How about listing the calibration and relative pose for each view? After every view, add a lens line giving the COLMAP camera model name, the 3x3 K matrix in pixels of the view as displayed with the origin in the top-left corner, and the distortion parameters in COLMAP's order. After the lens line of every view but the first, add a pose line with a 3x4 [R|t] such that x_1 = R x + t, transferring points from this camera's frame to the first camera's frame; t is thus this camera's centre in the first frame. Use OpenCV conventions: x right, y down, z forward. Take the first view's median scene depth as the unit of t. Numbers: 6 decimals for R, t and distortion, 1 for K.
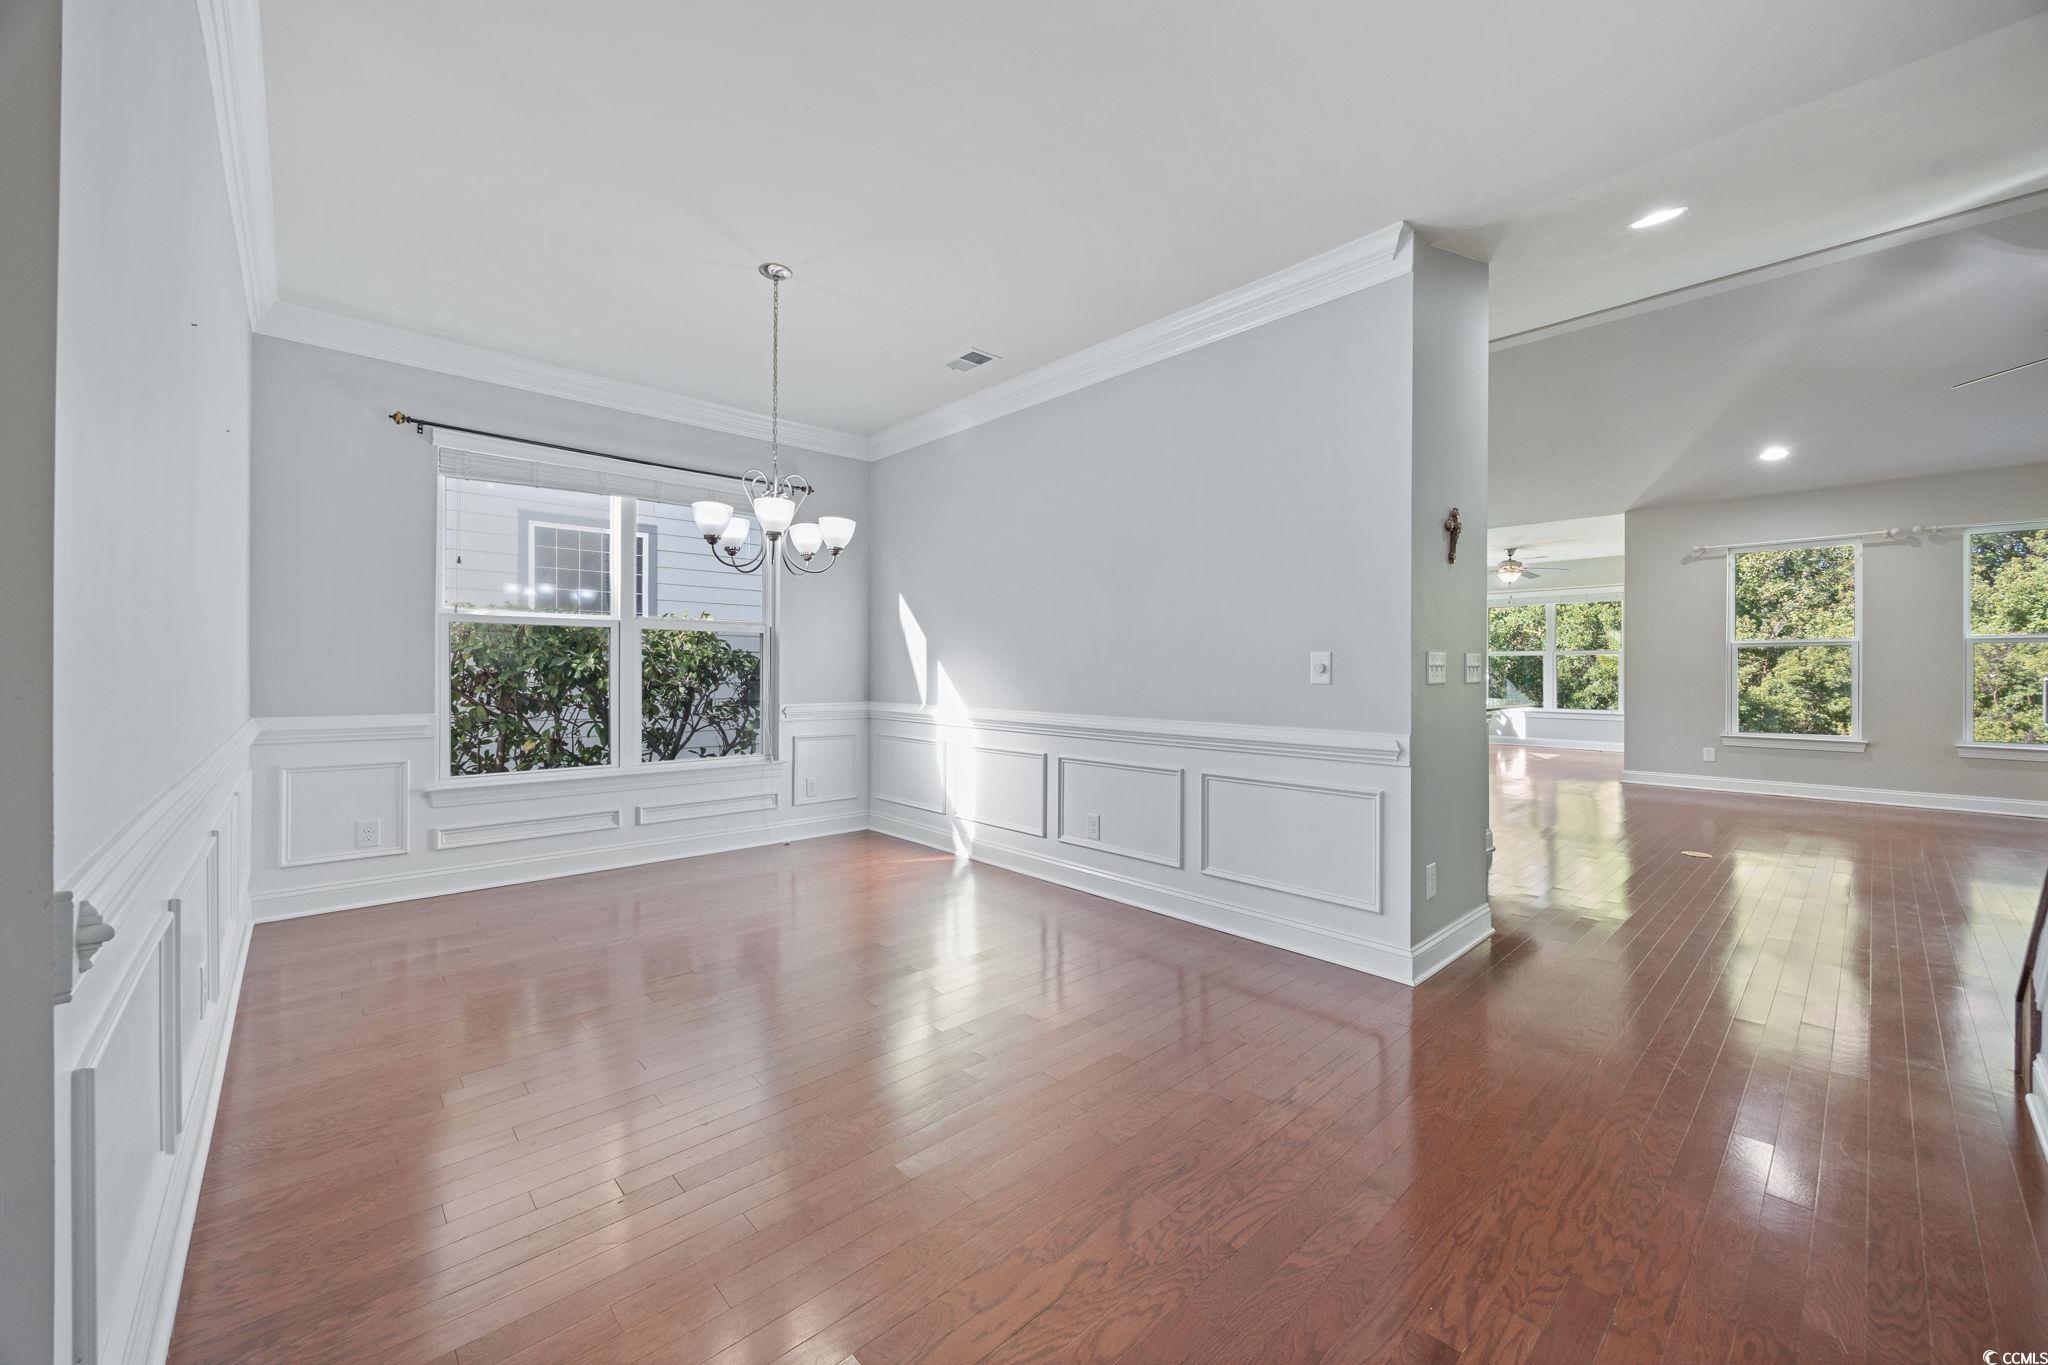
lens RADIAL K [[784.4, 0, 1034.8], [0, 784.4, 670.1], [0, 0, 1]] dist [-0.004651, -0.000250]
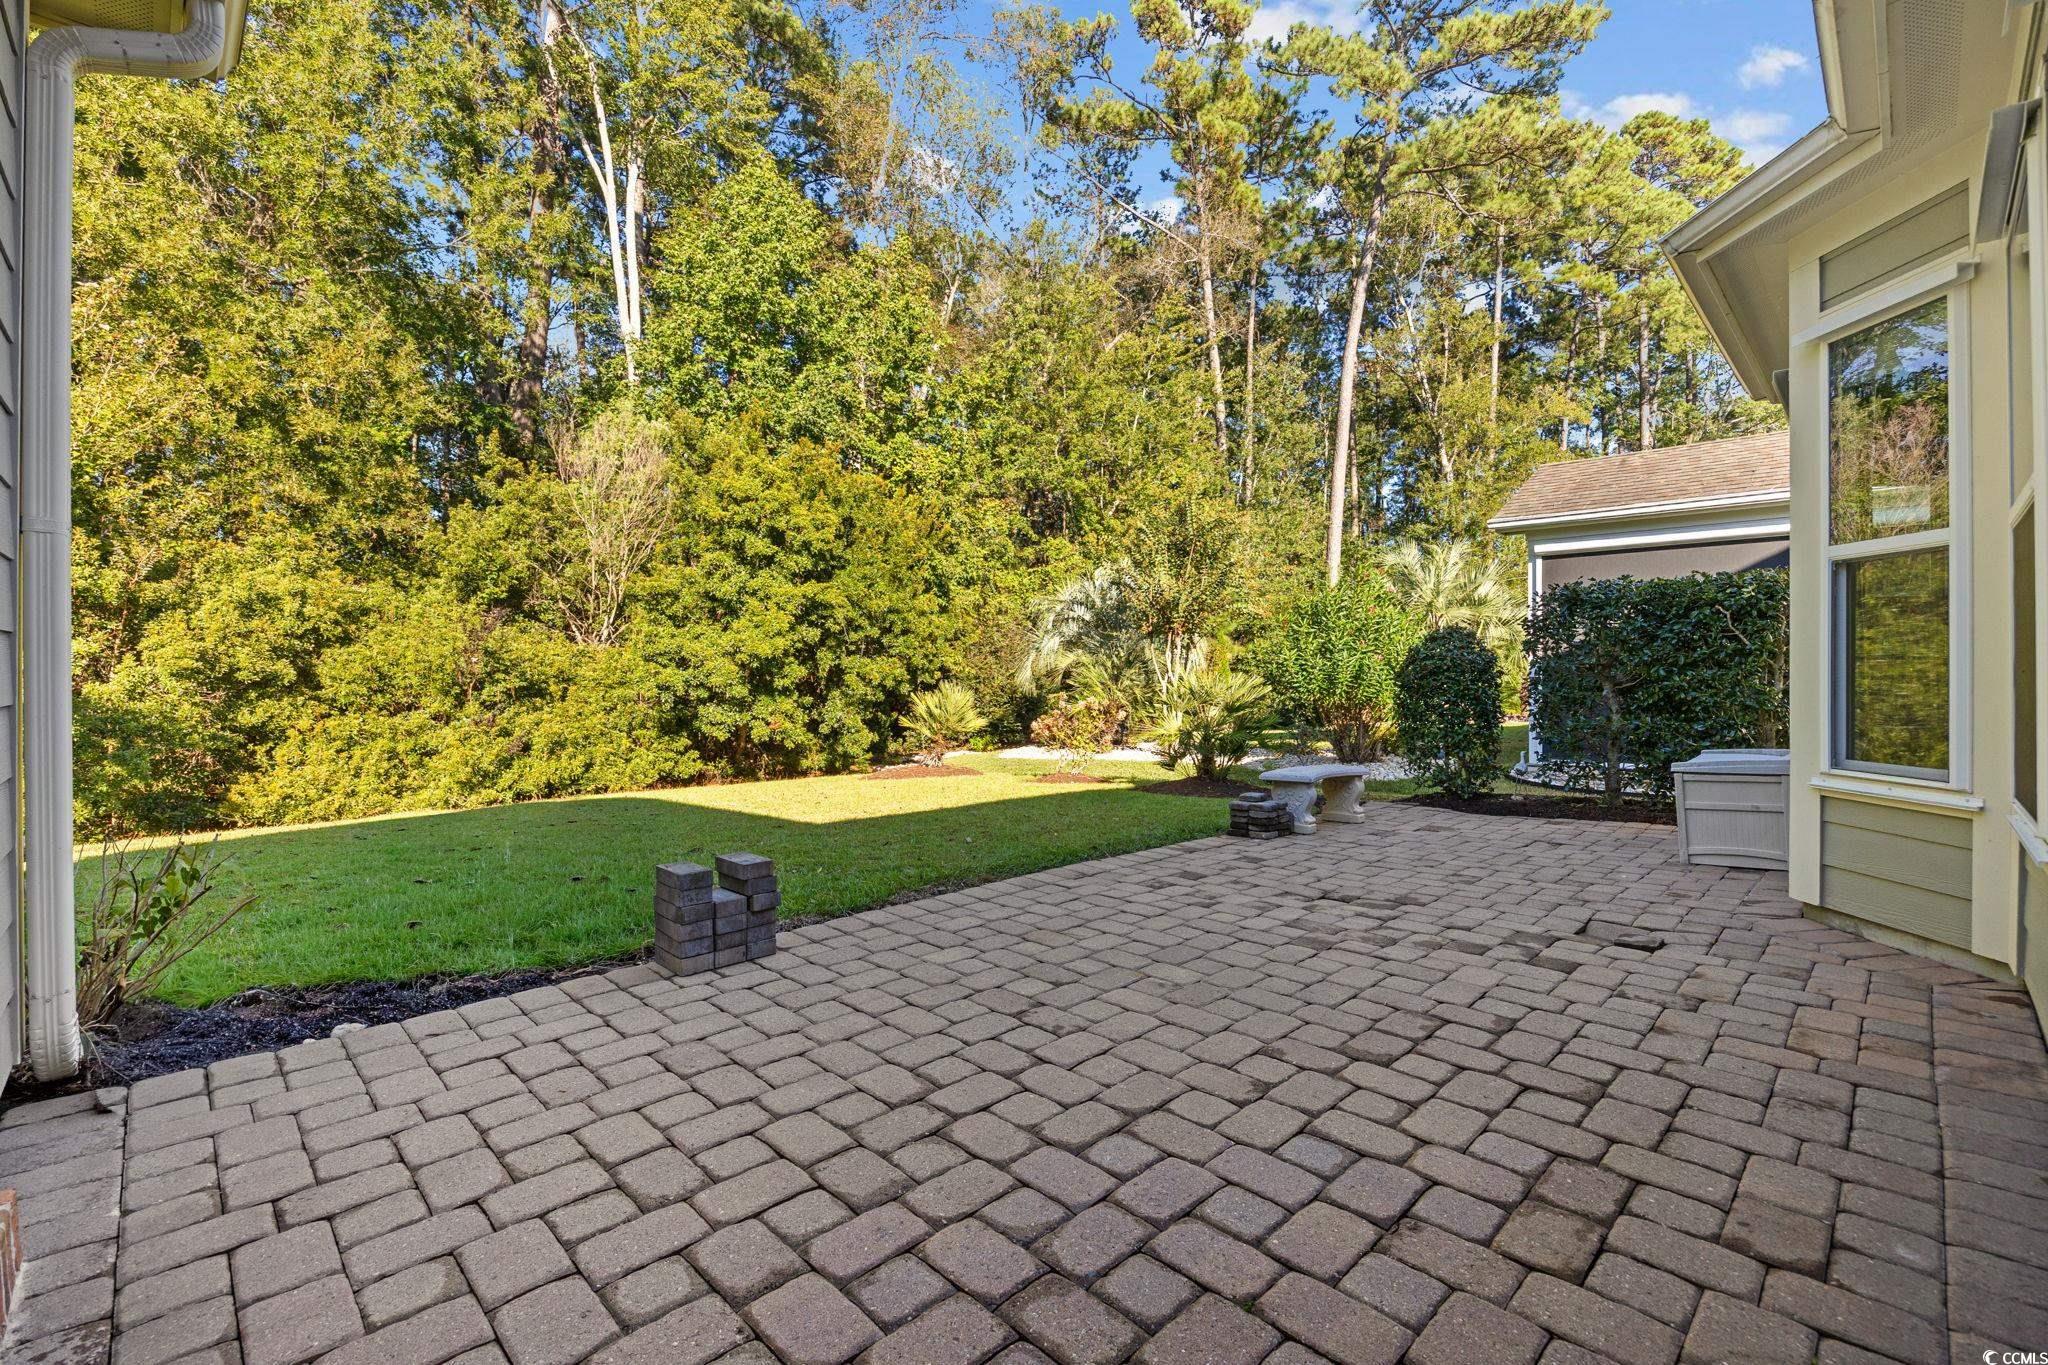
lens RADIAL K [[907.8, 0, 1033.3], [0, 907.8, 671.7], [0, 0, 1]] dist [-0.003874, -0.000589]
pose [[-0.025815, -0.002092, 0.999665, 0.389016], [0.002376, 0.999995, 0.002154, 0.015543], [-0.999664, 0.002431, -0.025810, 0.481970]]
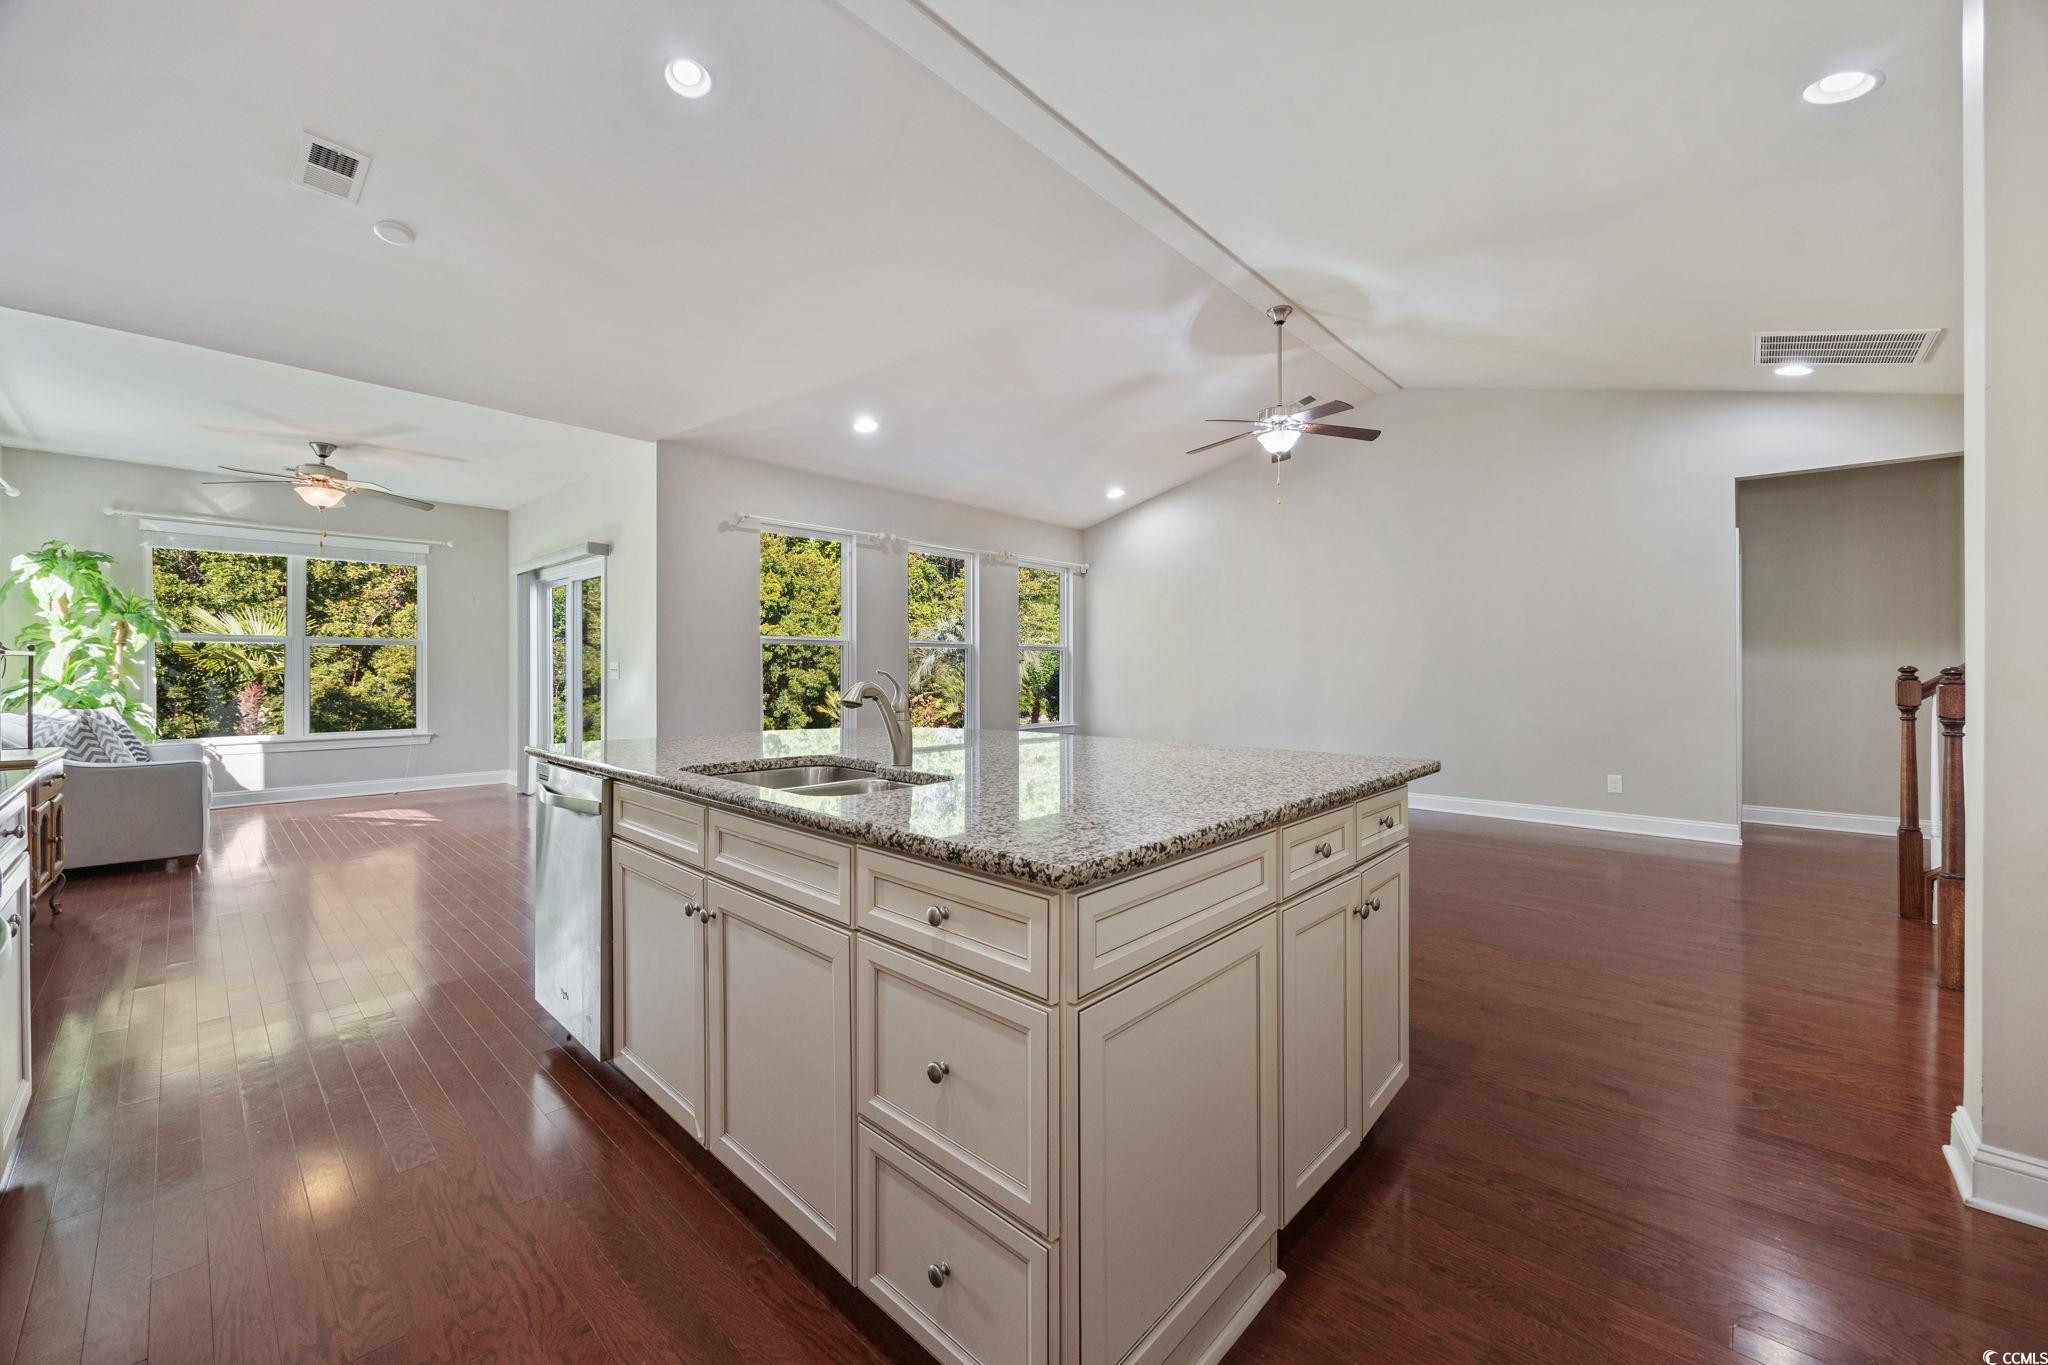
lens RADIAL K [[784.4, 0, 1040.8], [0, 784.4, 680.7], [0, 0, 1]] dist [-0.004651, -0.000250]
pose [[-0.083961, -0.017310, 0.996319, 0.018363], [-0.002353, 0.999850, 0.017173, -0.001792], [-0.996466, -0.000902, -0.083989, 0.350996]]
